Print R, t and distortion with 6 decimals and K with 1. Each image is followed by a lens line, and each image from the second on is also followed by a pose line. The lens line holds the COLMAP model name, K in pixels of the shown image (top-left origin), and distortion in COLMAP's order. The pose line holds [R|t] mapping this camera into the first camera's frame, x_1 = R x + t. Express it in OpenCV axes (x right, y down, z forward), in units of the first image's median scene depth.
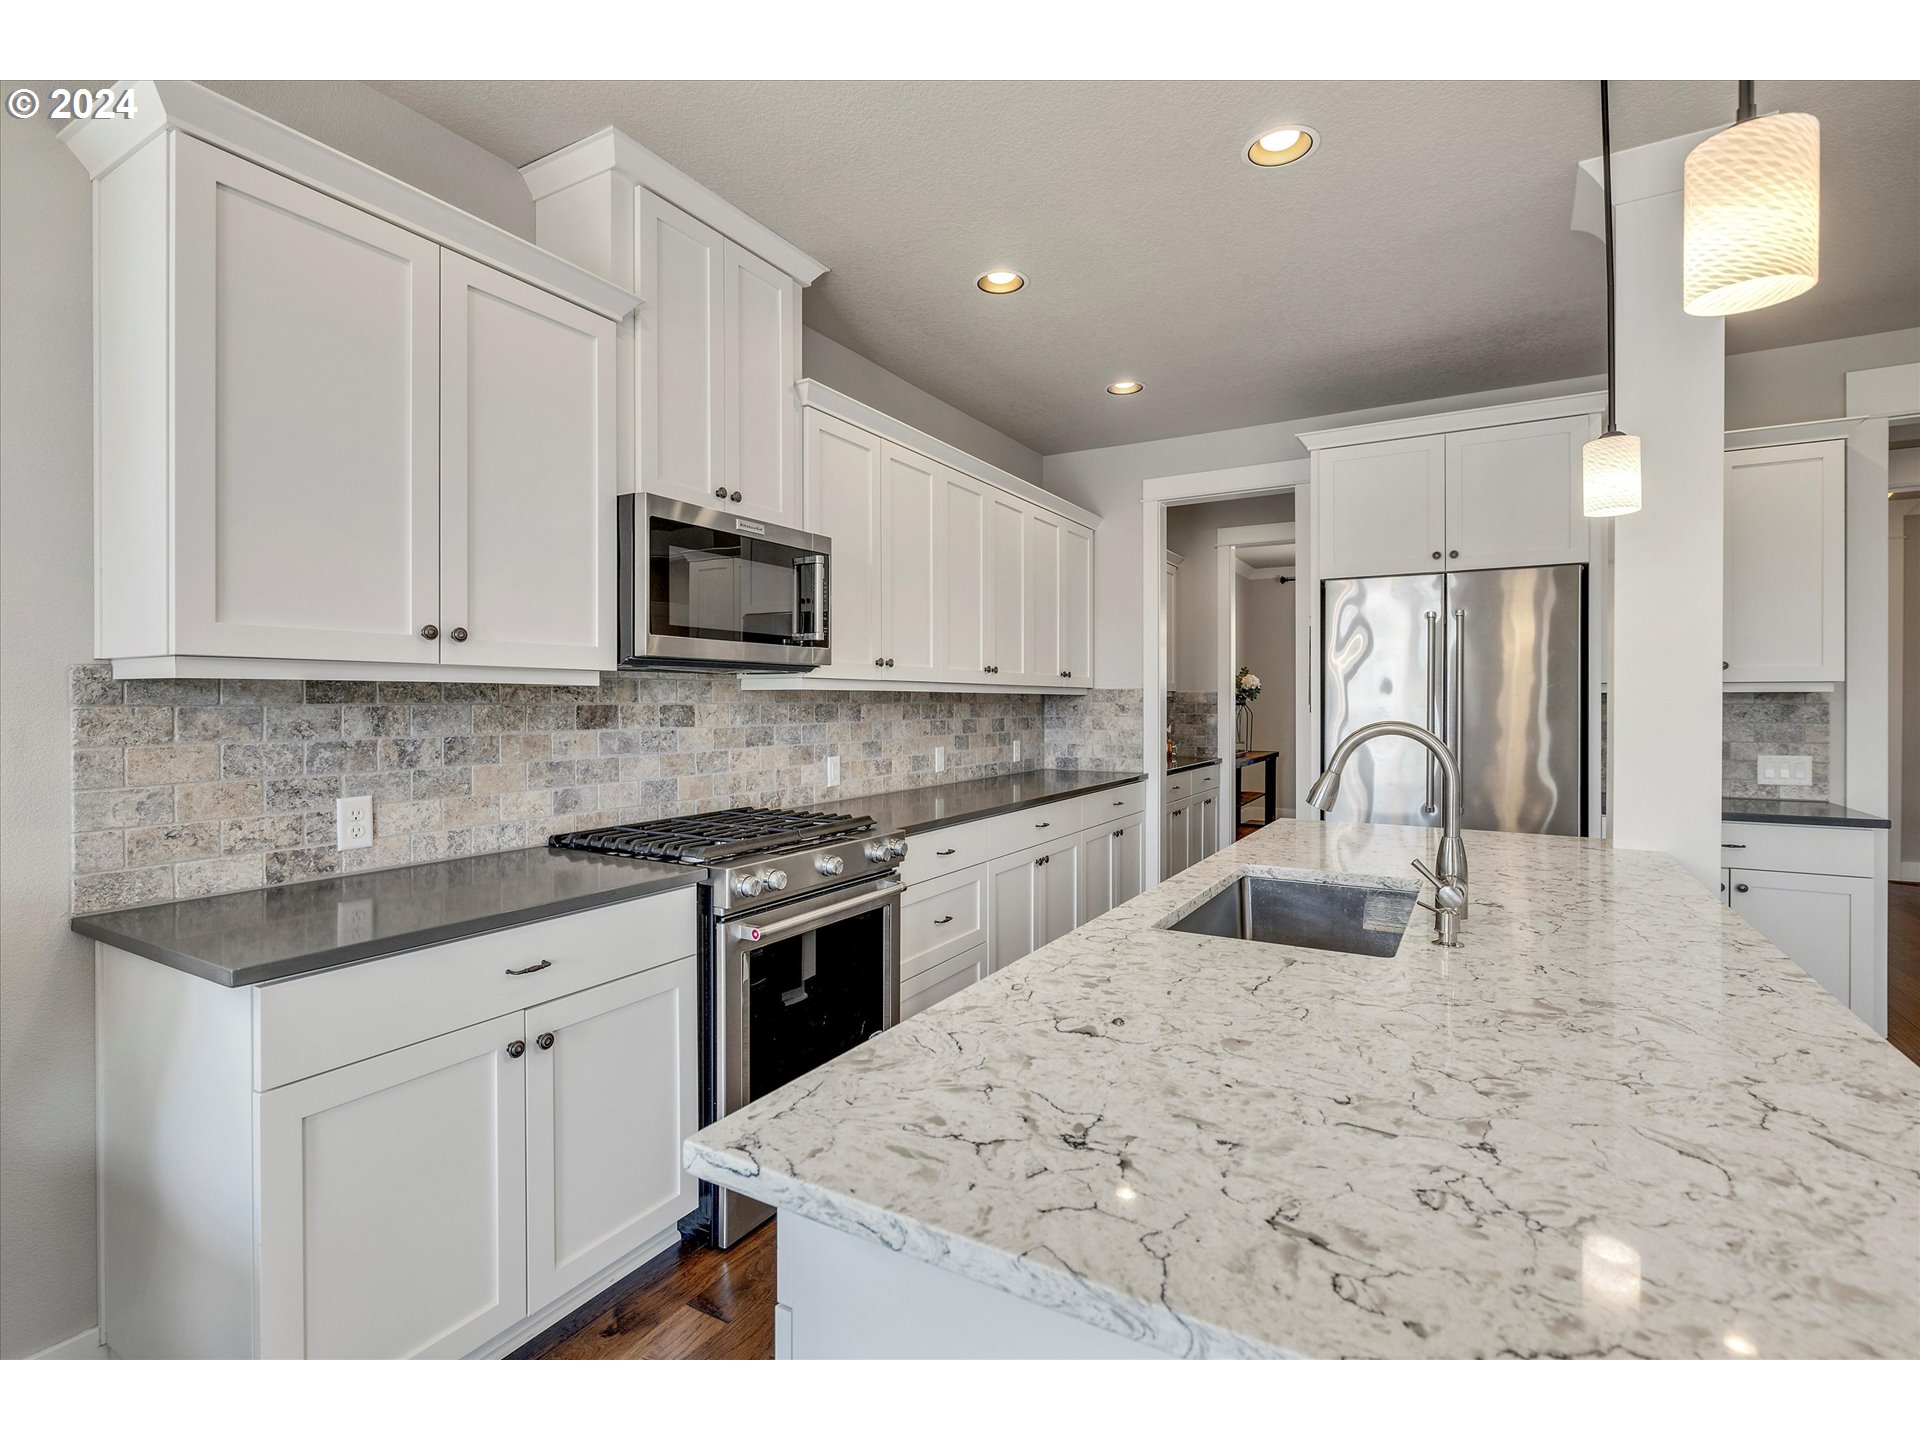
lens RADIAL K [[908.3, 0, 958.2], [0, 908.3, 708.8], [0, 0, 1]] dist [-0.004758, 0.001306]
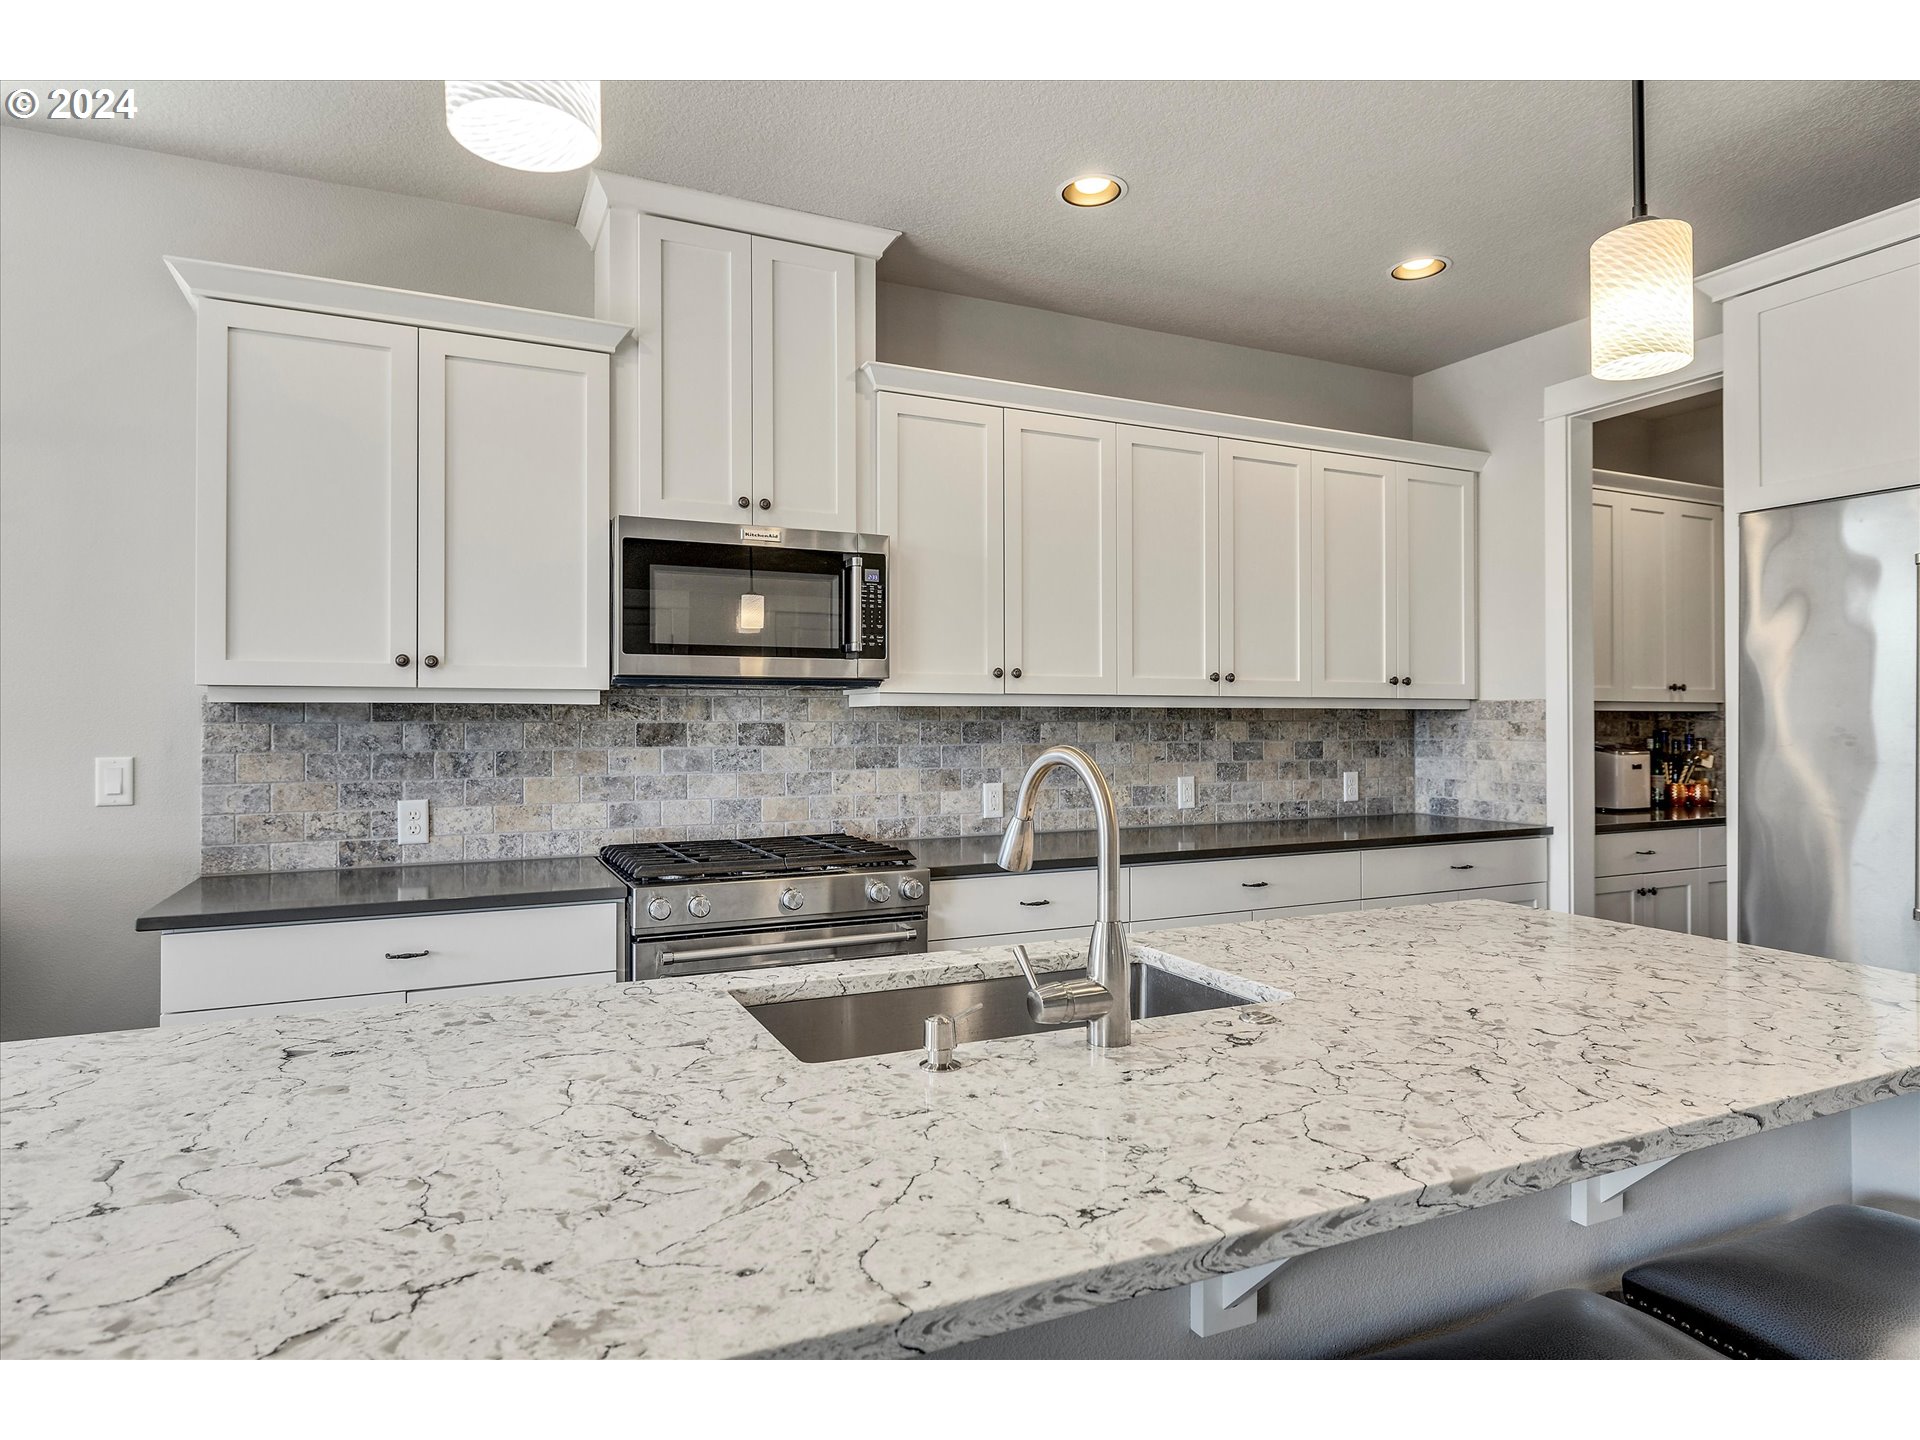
lens RADIAL K [[1089.1, 0, 960.3], [0, 1089.1, 721.7], [0, 0, 1]] dist [0.003271, -0.003156]
pose [[0.824718, 0.000038, -0.565545, 0.645939], [-0.003374, 0.999983, -0.004852, -0.000945], [0.565535, 0.005909, 0.824703, 0.197760]]
